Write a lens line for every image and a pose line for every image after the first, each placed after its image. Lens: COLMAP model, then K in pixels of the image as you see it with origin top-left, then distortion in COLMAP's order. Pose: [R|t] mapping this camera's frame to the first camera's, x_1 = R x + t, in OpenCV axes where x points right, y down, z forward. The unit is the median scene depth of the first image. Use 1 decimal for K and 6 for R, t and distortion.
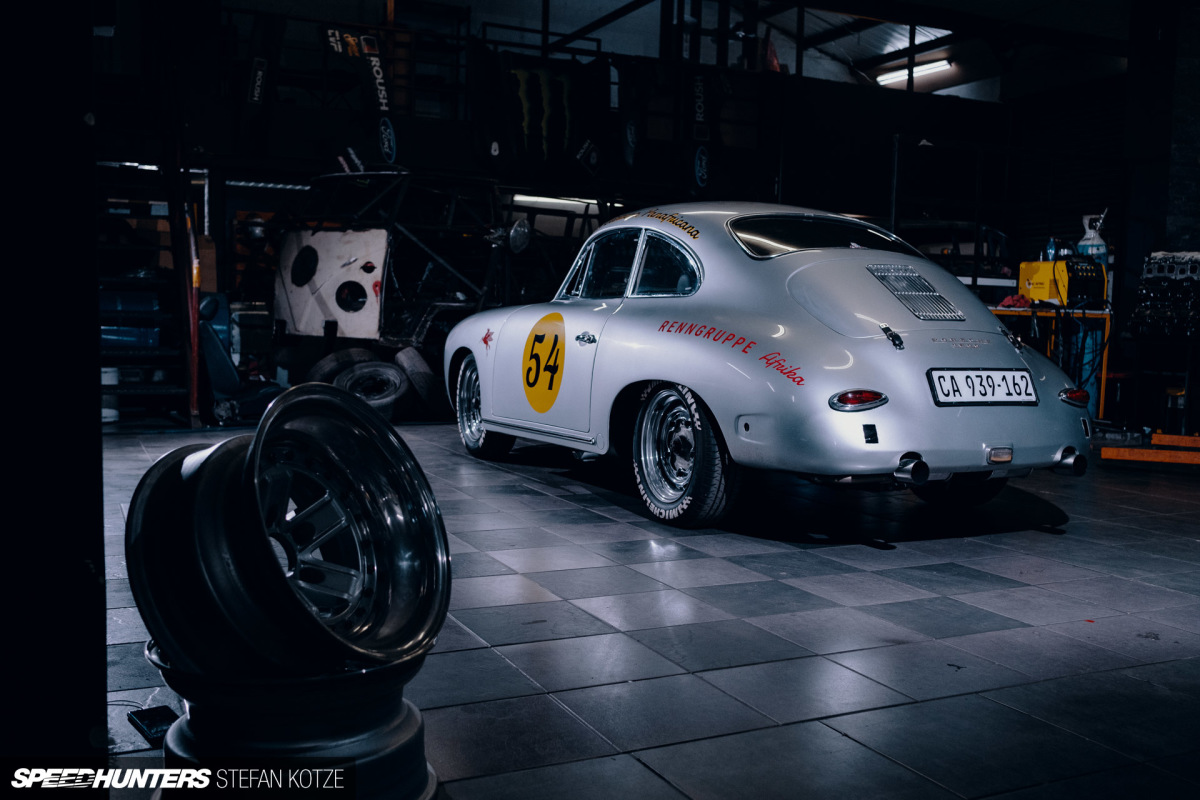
lens RADIAL K [[1140.4, 0, 599.3], [0, 1140.4, 402.5], [0, 0, 1]] dist [0.065710, 0.000000]
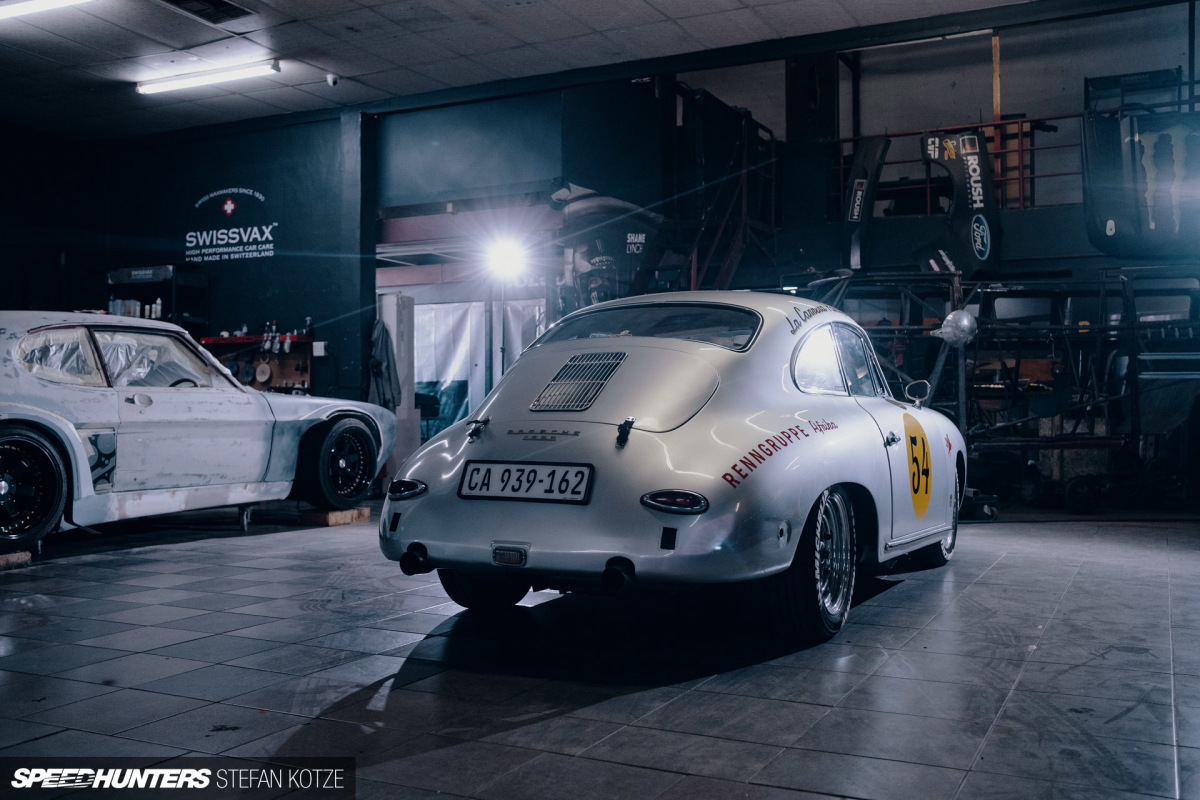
lens RADIAL K [[1140.4, 0, 599.6], [0, 1140.4, 397.3], [0, 0, 1]] dist [0.065710, 0.000000]
pose [[0.649456, -0.024376, -0.760008, 0.342492], [-0.050996, 0.995839, -0.075519, -0.004888], [0.758687, 0.087804, 0.645511, 0.144333]]
